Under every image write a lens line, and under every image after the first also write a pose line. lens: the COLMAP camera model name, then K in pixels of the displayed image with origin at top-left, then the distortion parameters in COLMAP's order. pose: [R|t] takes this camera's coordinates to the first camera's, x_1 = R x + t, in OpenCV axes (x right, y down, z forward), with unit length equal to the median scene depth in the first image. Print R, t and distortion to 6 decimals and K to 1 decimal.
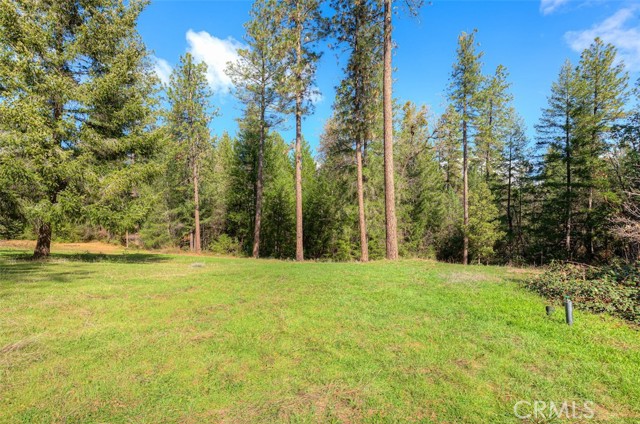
lens RADIAL K [[310.0, 0, 319.6], [0, 310.0, 219.4], [0, 0, 1]] dist [0.001365, 0.000261]
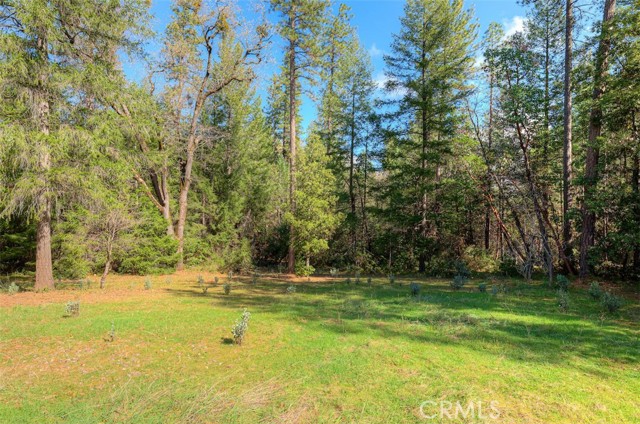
lens RADIAL K [[374.7, 0, 320.0], [0, 374.7, 212.0], [0, 0, 1]] dist [-0.001793, 0.044071]
pose [[0.895739, -0.002086, 0.444575, 0.194433], [-0.003205, 0.999933, 0.011150, 0.024547], [-0.444568, -0.011412, 0.895672, 0.310336]]
